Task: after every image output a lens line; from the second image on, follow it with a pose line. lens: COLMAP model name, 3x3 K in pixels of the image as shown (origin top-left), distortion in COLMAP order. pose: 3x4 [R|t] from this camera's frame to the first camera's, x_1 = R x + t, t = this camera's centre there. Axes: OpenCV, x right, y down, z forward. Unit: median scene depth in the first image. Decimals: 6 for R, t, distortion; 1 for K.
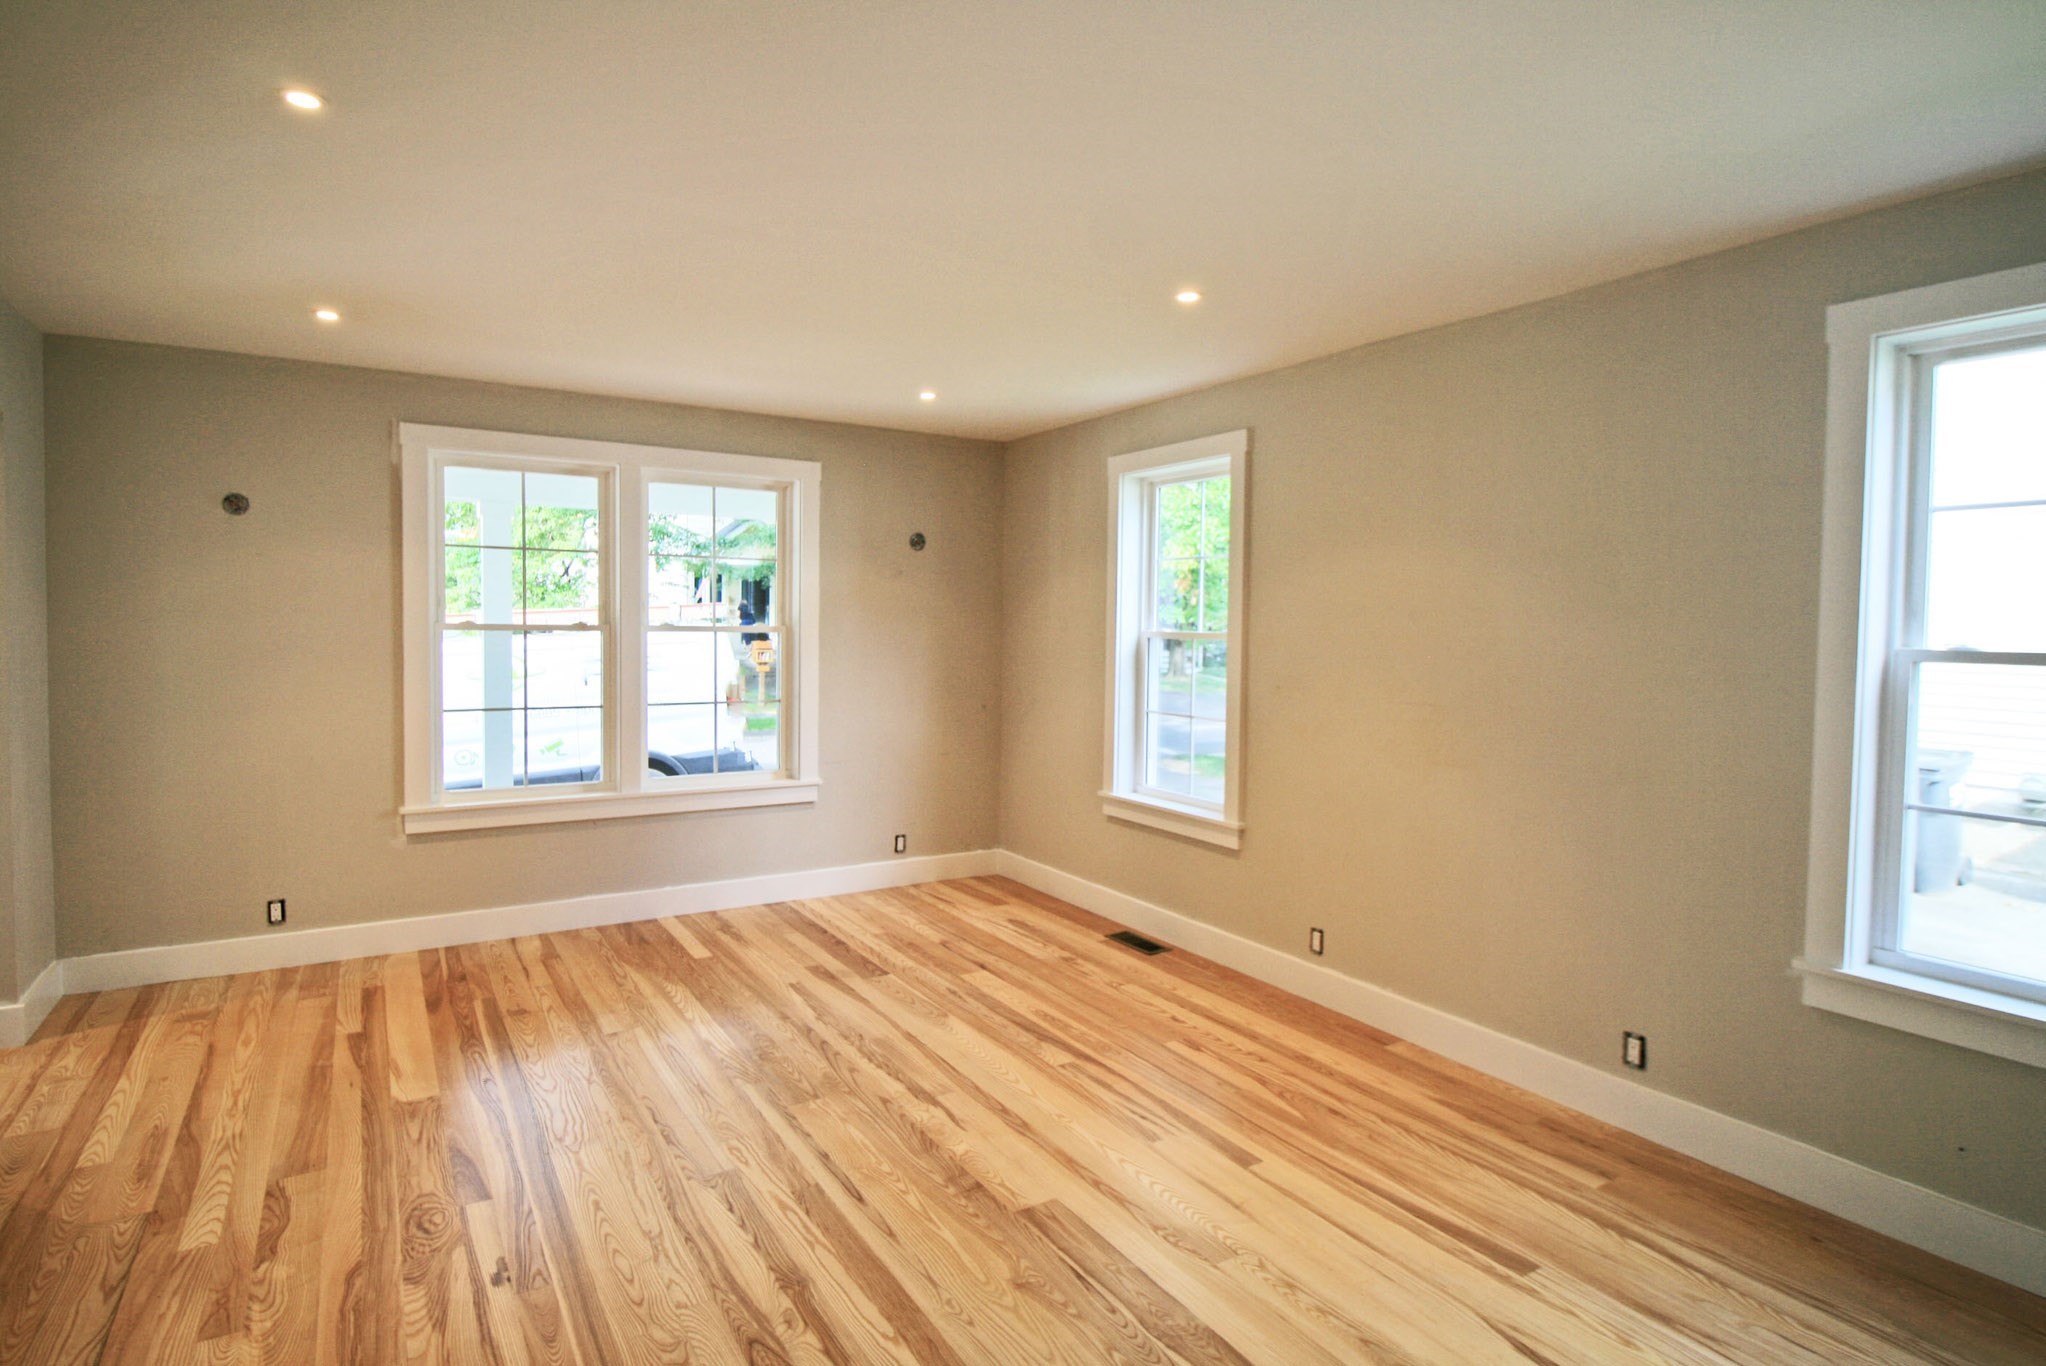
lens RADIAL K [[1042.9, 0, 1023.2], [0, 1042.9, 683.9], [0, 0, 1]] dist [-0.012051, 0.000197]
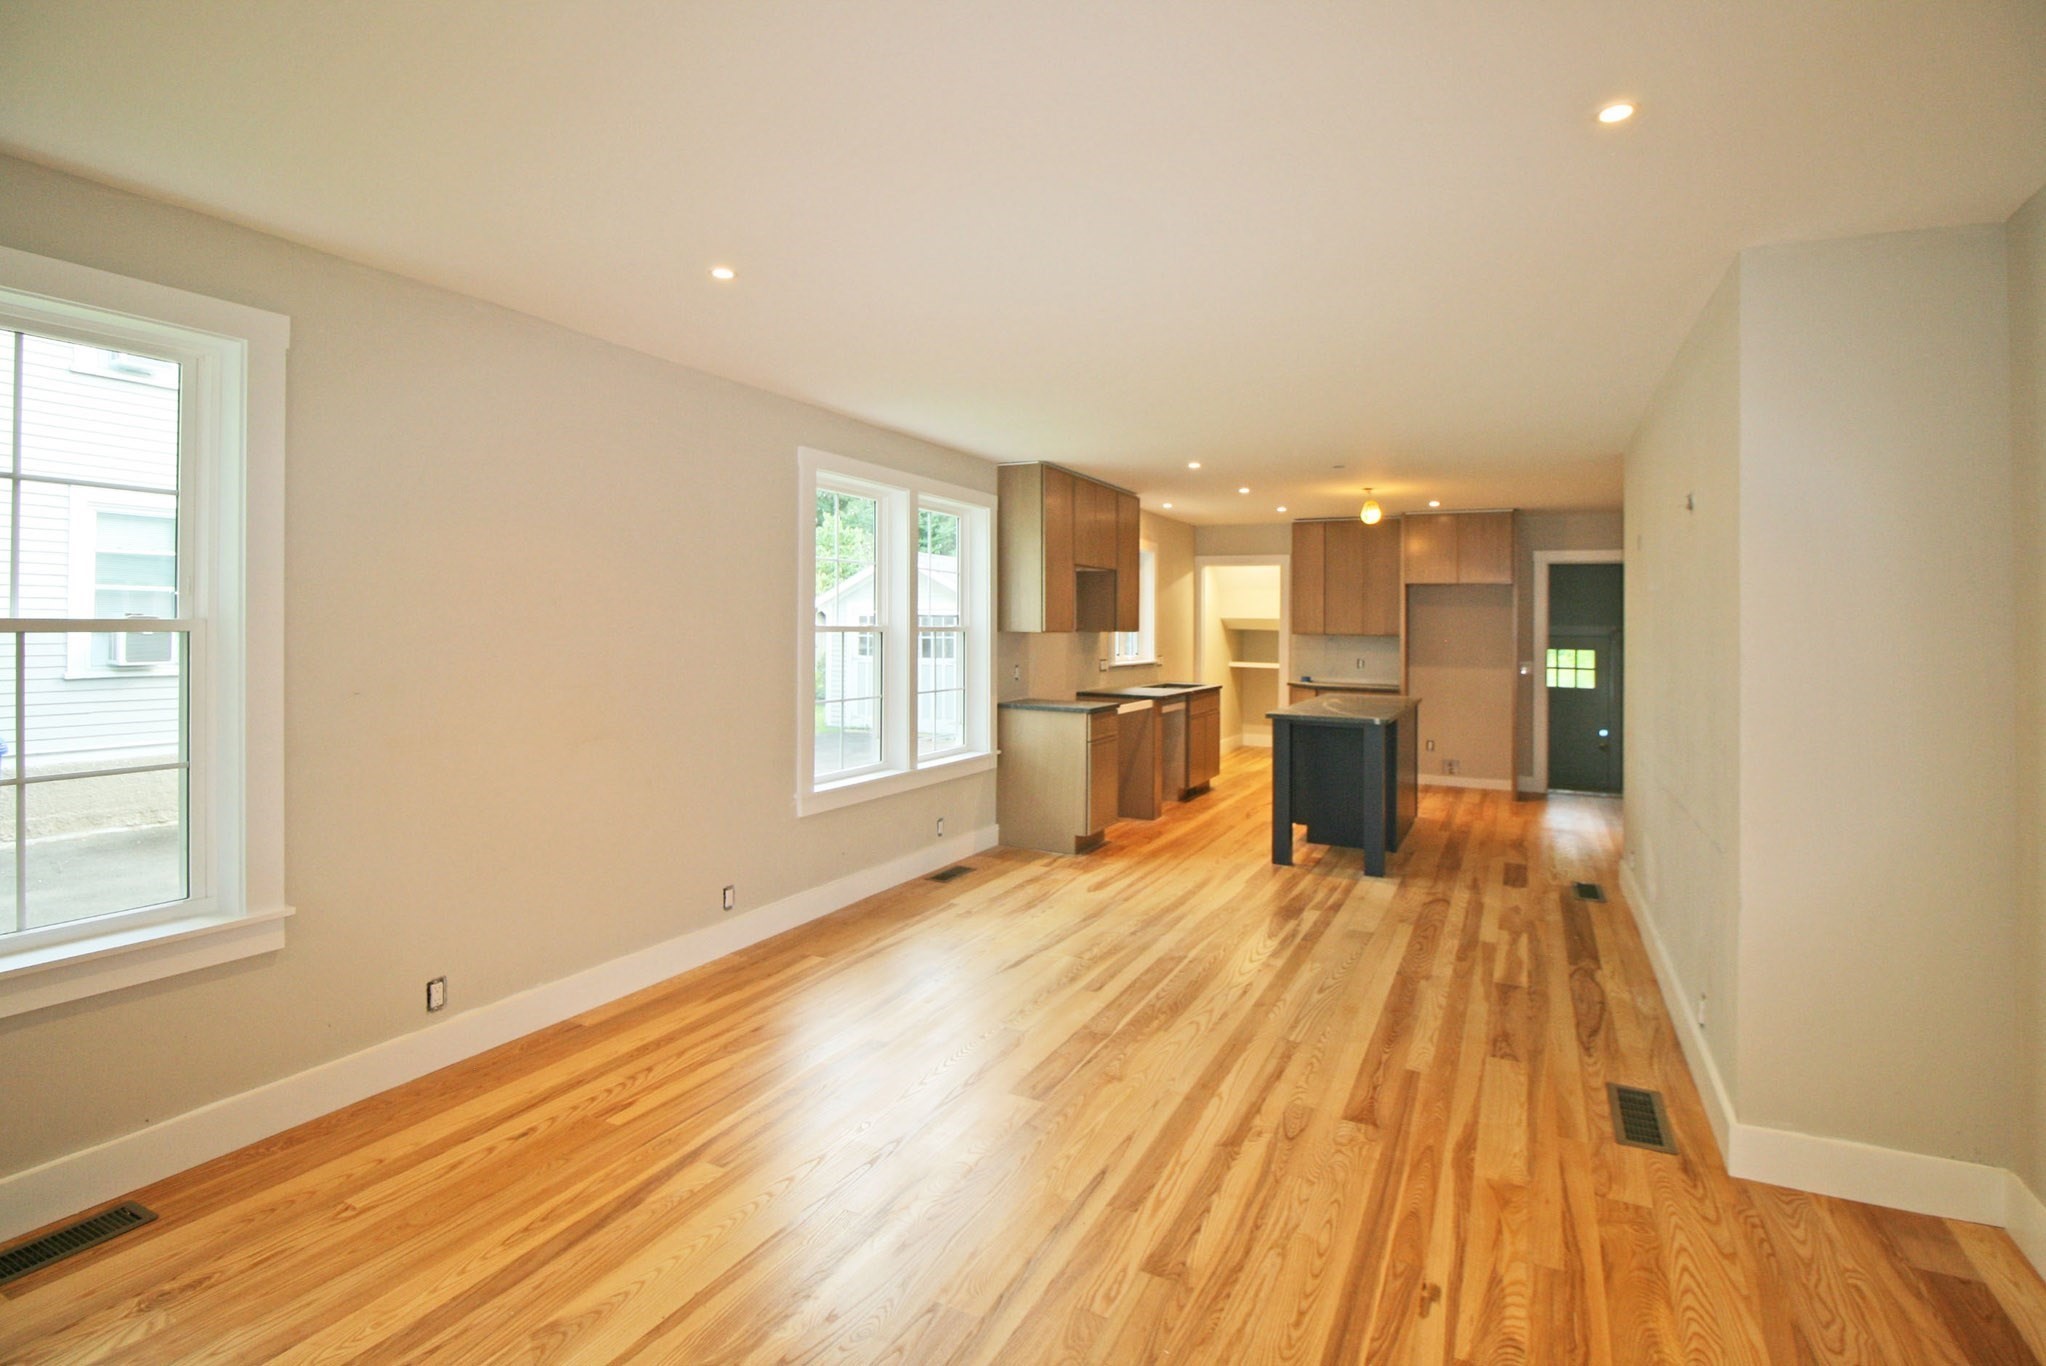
lens RADIAL K [[907.4, 0, 1043.4], [0, 907.4, 603.4], [0, 0, 1]] dist [-0.012563, -0.000696]
pose [[-0.490619, -0.004215, 0.871364, -0.781894], [0.031351, 0.999255, 0.022486, -0.085617], [-0.870810, 0.038350, -0.490121, 1.257160]]
